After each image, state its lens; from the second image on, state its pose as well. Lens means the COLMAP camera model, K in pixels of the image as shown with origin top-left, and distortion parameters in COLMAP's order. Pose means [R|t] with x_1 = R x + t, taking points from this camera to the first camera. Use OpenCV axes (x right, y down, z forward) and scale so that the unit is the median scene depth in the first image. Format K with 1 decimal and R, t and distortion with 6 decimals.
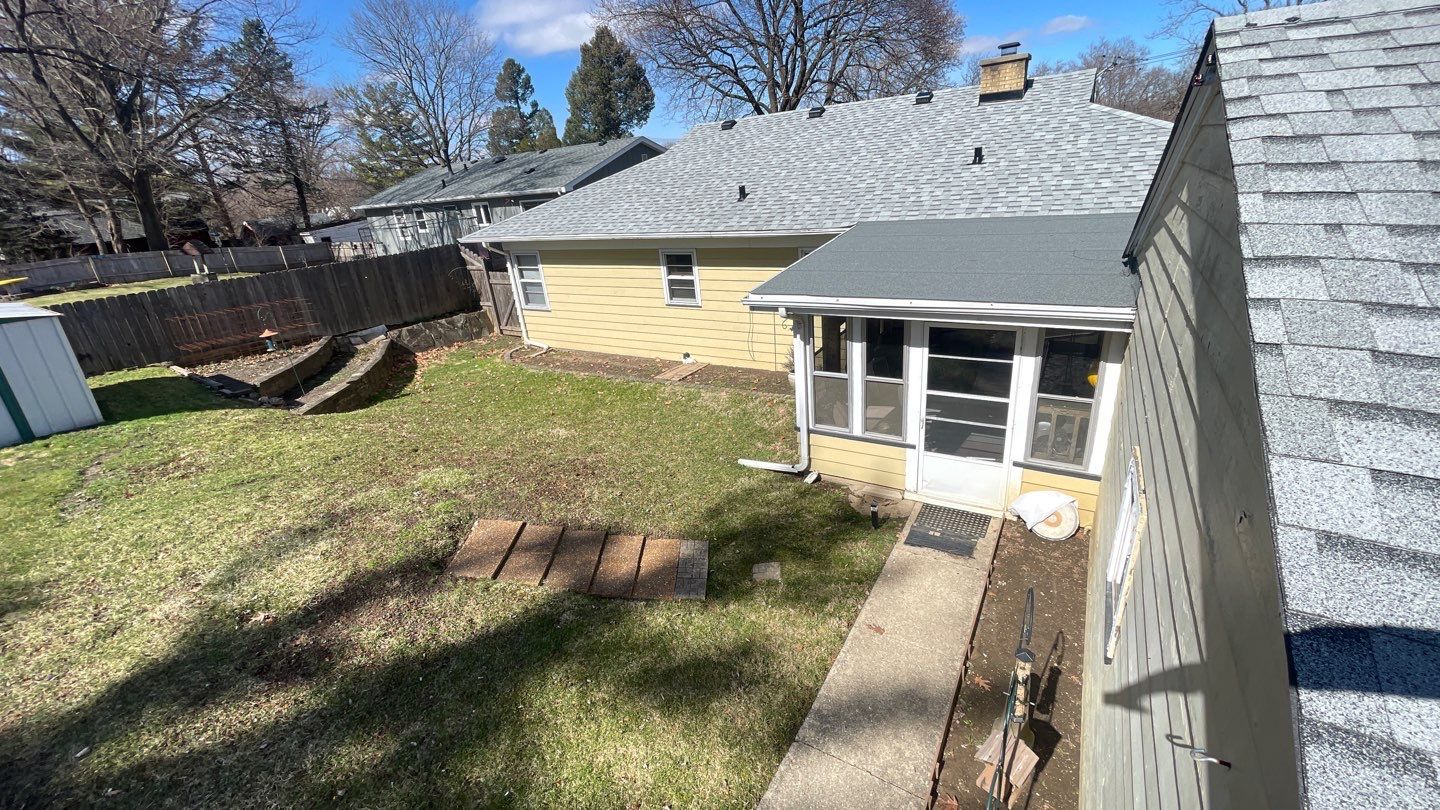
lens RADIAL K [[578.1, 0, 720.0], [0, 578.1, 405.0], [0, 0, 1]] dist [-0.002568, 0.000093]
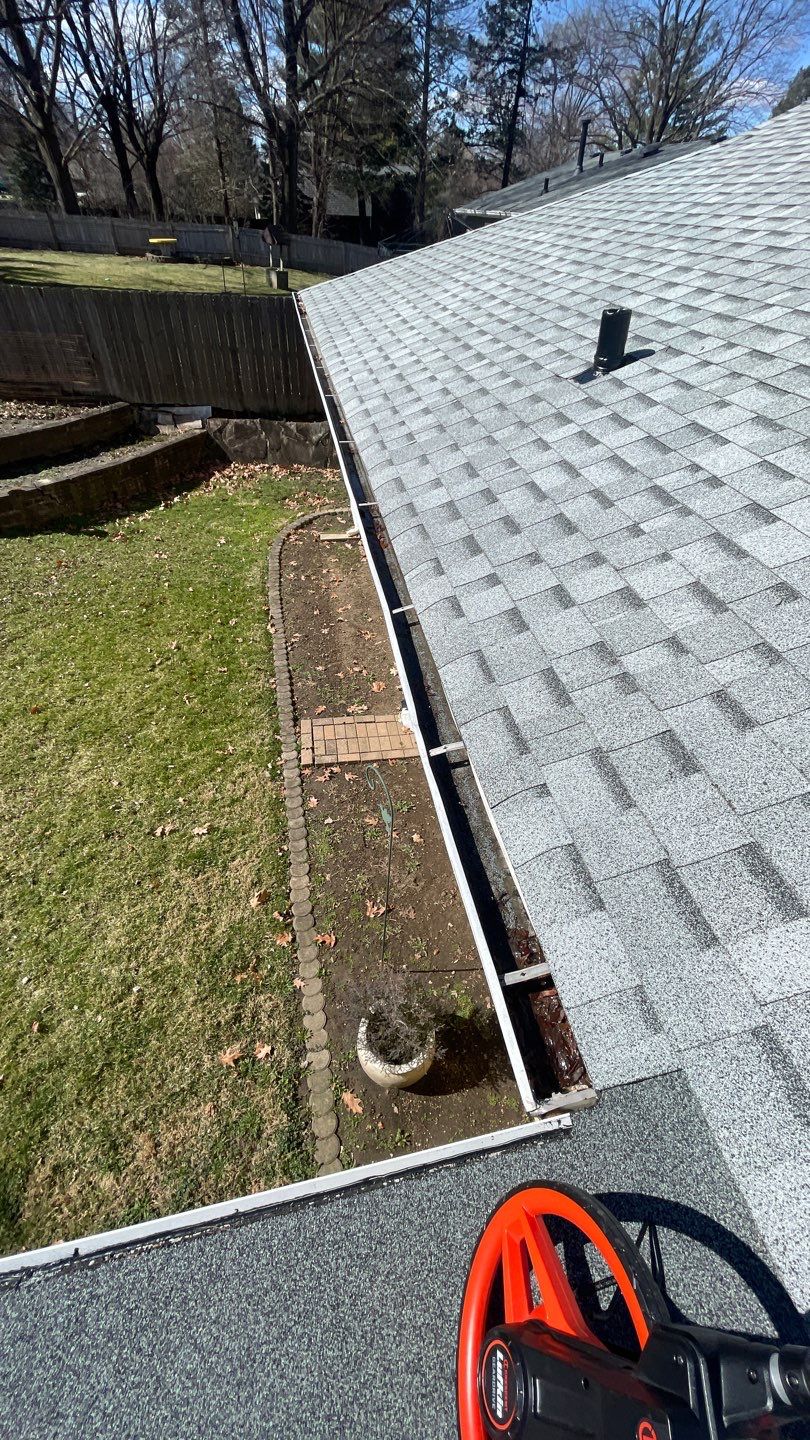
lens RADIAL K [[580.7, 0, 405.0], [0, 580.7, 720.0], [0, 0, 1]] dist [-0.001946, -0.000163]
pose [[0.664790, 0.575537, -0.476247, 0.139064], [-0.367547, 0.807015, 0.462209, -0.245085], [0.650356, -0.132229, 0.748032, 0.569313]]
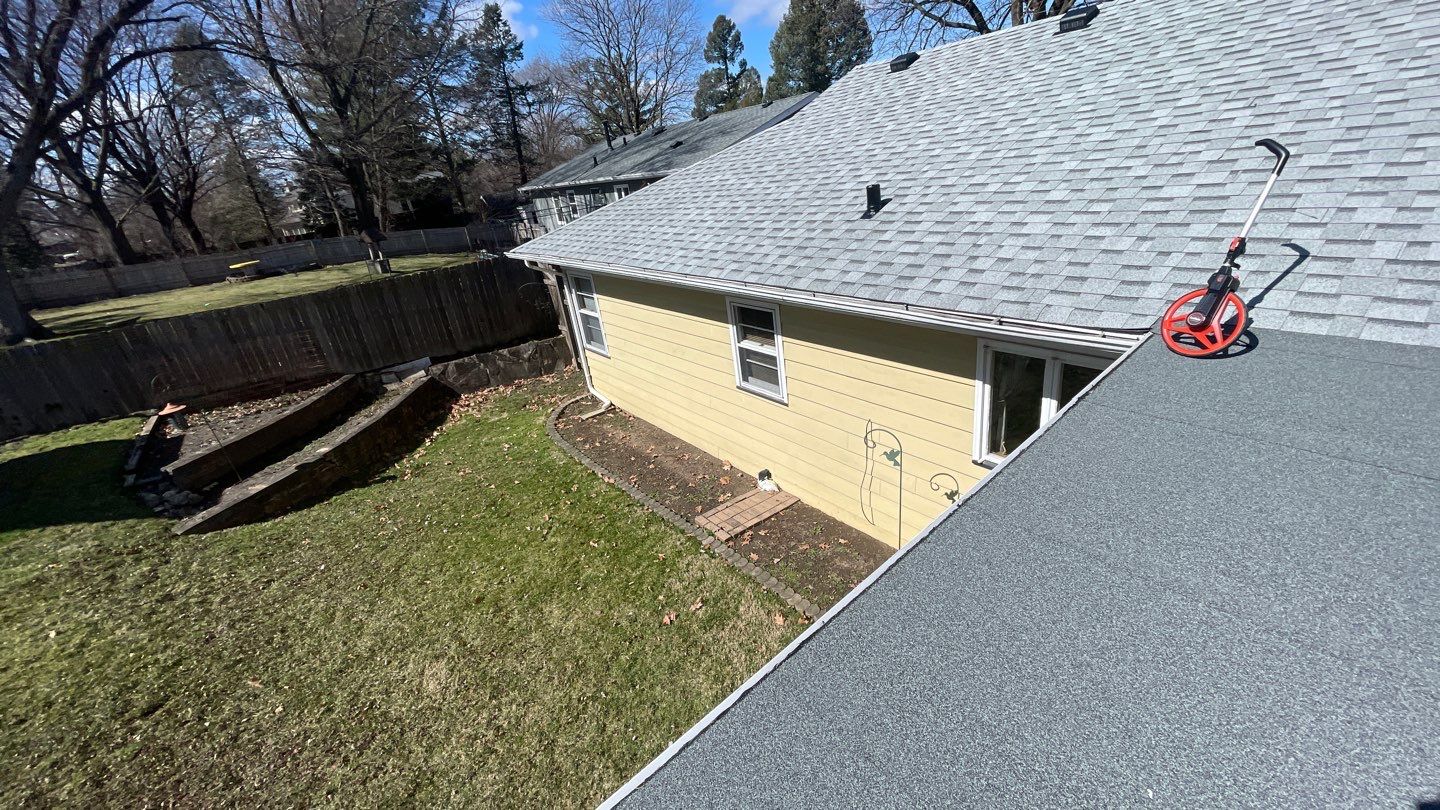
lens RADIAL K [[578.1, 0, 720.0], [0, 578.1, 405.0], [0, 0, 1]] dist [-0.002568, 0.000093]
pose [[0.934859, 0.111348, -0.337107, 0.076874], [-0.091121, 0.992989, 0.075295, -0.170091], [0.343127, -0.039673, 0.938451, 0.380418]]
